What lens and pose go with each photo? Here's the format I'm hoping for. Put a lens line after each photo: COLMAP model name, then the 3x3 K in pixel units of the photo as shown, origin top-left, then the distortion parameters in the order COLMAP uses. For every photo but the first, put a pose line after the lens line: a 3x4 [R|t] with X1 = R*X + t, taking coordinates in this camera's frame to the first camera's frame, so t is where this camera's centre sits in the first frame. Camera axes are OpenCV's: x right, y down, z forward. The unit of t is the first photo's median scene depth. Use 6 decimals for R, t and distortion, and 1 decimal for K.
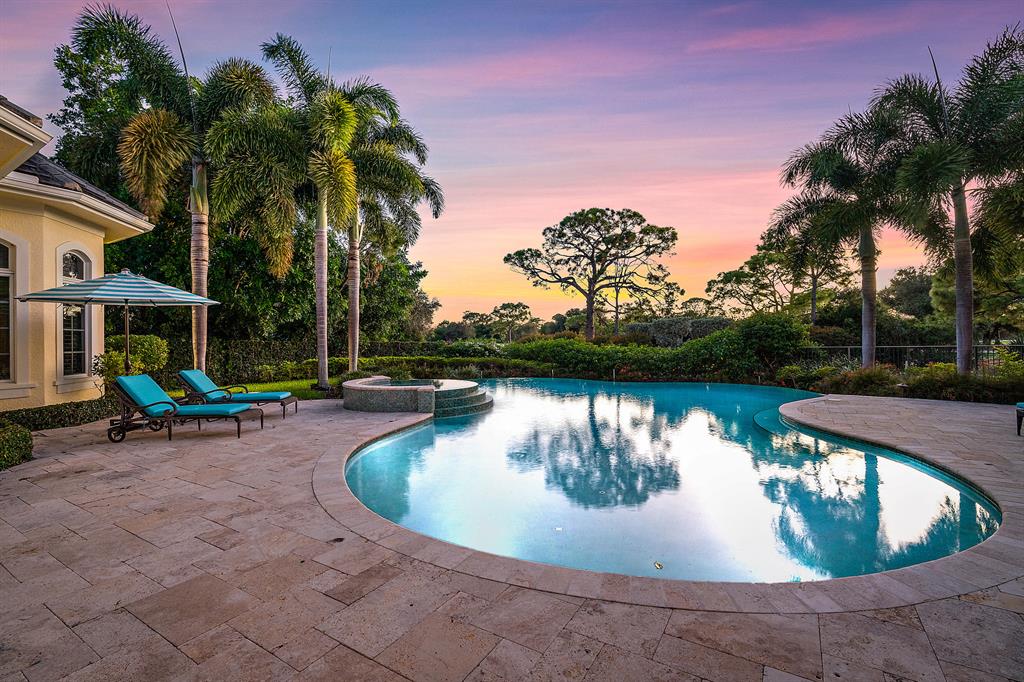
lens RADIAL K [[457.6, 0, 504.4], [0, 457.6, 335.8], [0, 0, 1]] dist [-0.000392, 0.000117]
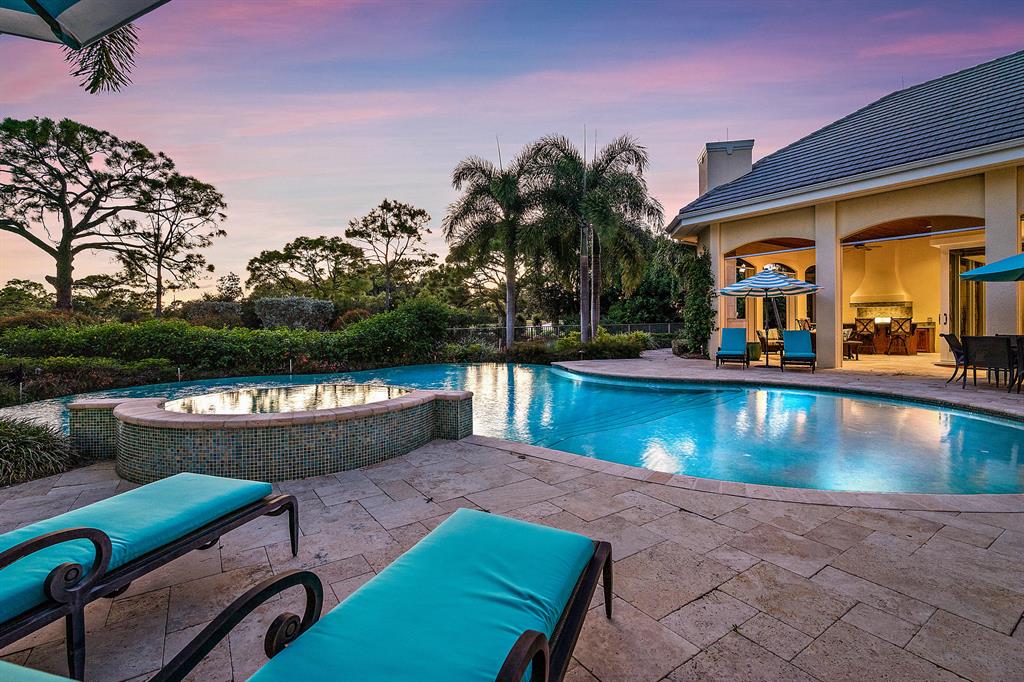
lens RADIAL K [[457.6, 0, 504.4], [0, 457.6, 335.8], [0, 0, 1]] dist [-0.000392, 0.000117]
pose [[0.392317, -0.020272, 0.919607, -0.444737], [-0.002504, 0.999730, 0.023107, 0.018834], [-0.919827, -0.011367, 0.392160, 0.514086]]
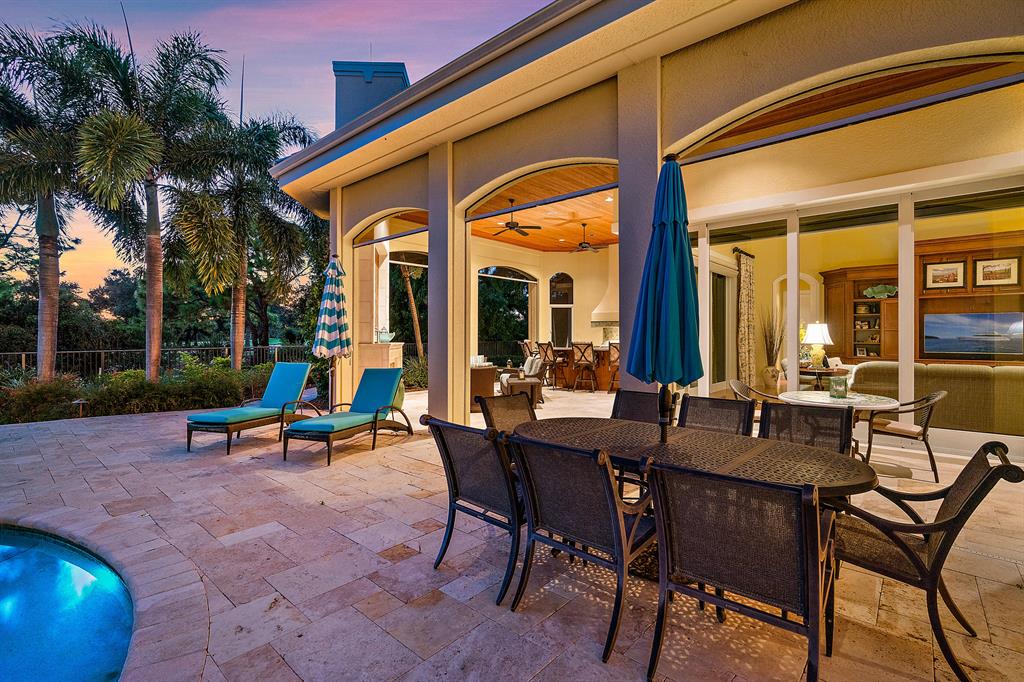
lens RADIAL K [[457.6, 0, 504.4], [0, 457.6, 335.8], [0, 0, 1]] dist [-0.000392, 0.000117]
pose [[0.157330, 0.012103, 0.987472, 0.157942], [-0.008988, 0.999901, -0.010823, -0.003520], [-0.987505, -0.007172, 0.157423, 0.117692]]
